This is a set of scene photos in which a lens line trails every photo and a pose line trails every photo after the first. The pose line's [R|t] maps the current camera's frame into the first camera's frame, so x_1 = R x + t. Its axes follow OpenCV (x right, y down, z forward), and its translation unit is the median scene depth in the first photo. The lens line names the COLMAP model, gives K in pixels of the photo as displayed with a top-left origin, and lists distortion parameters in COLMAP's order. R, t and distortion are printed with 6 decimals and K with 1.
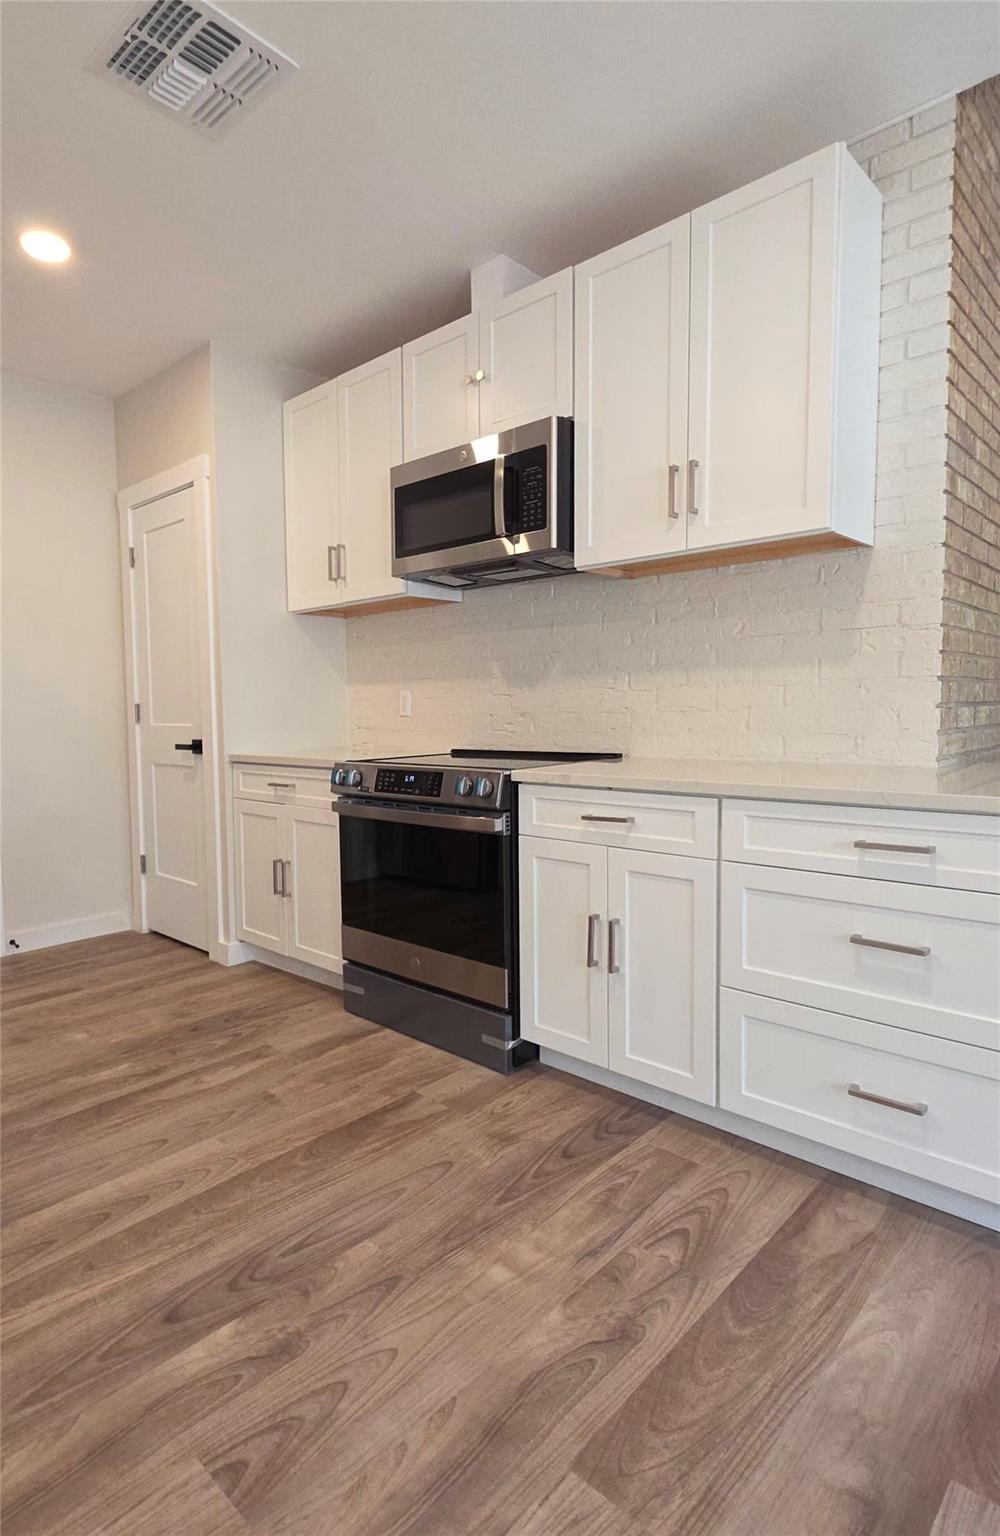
lens RADIAL K [[818.3, 0, 415.8], [0, 818.3, 748.8], [0, 0, 1]] dist [0.007665, -0.000081]
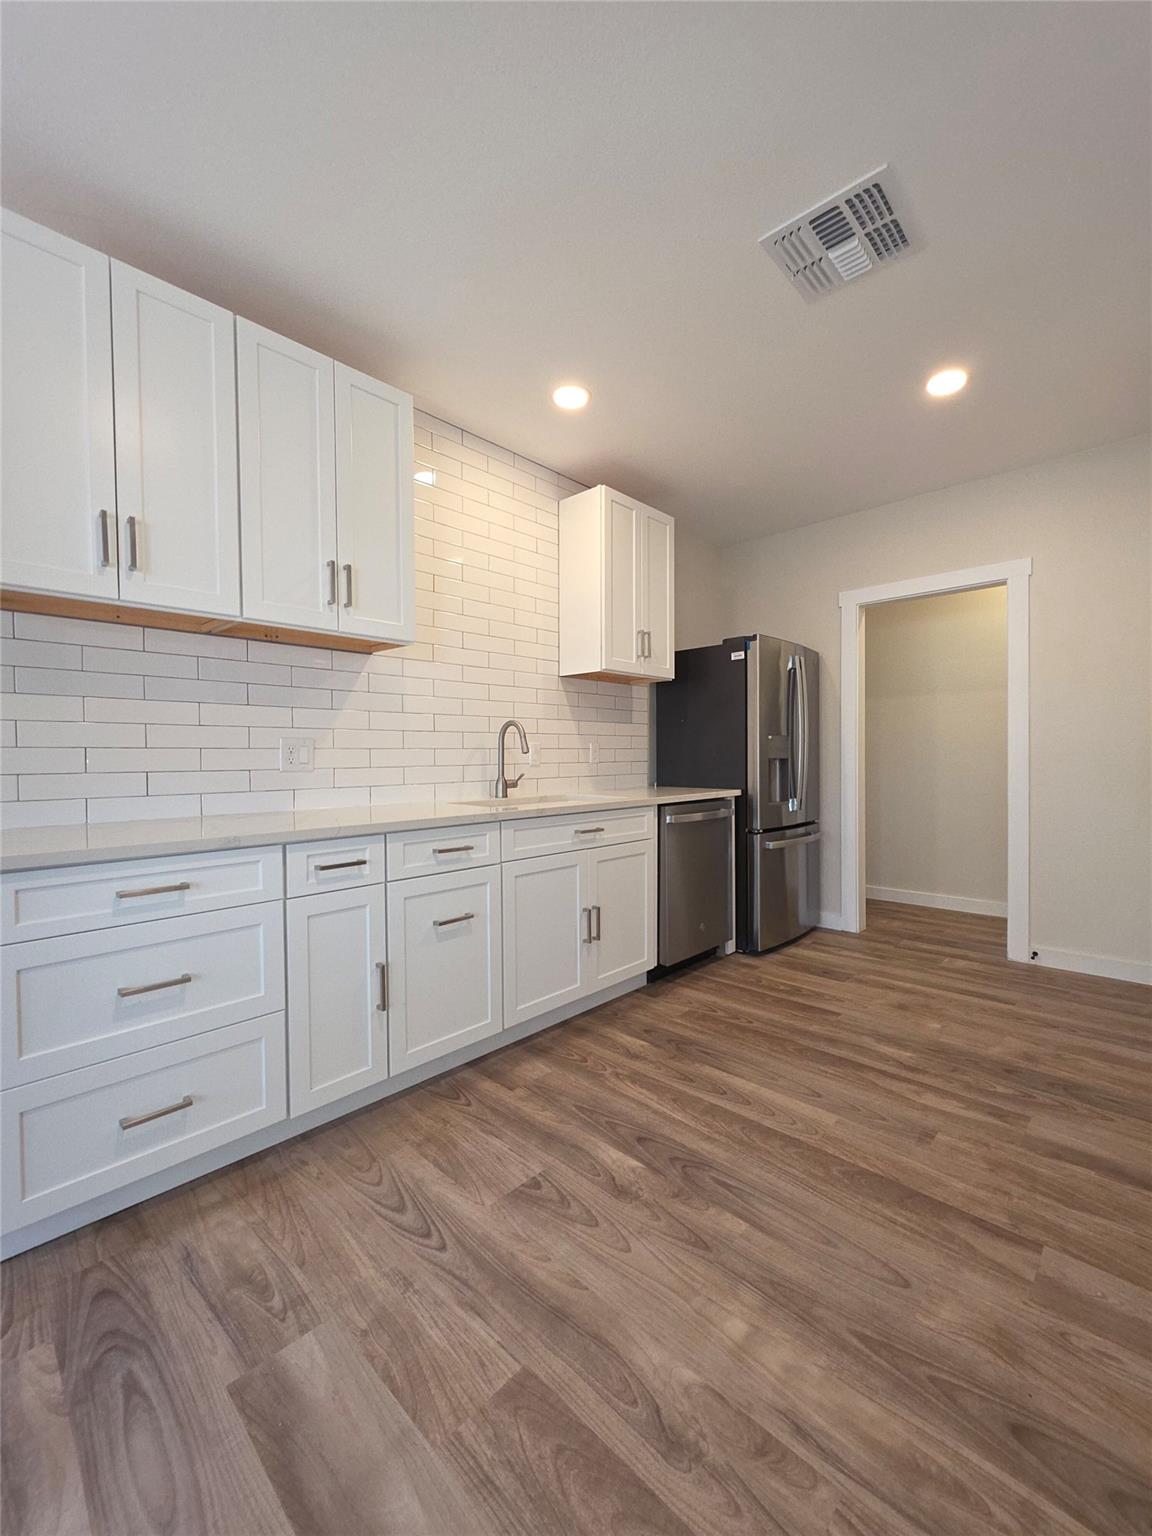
lens RADIAL K [[619.5, 0, 587.9], [0, 619.5, 763.4], [0, 0, 1]] dist [0.007349, 0.000118]
pose [[0.049576, 0.024333, -0.998474, 0.761345], [-0.039645, 0.998963, 0.022376, -0.062182], [0.997983, 0.038475, 0.050489, 0.675026]]
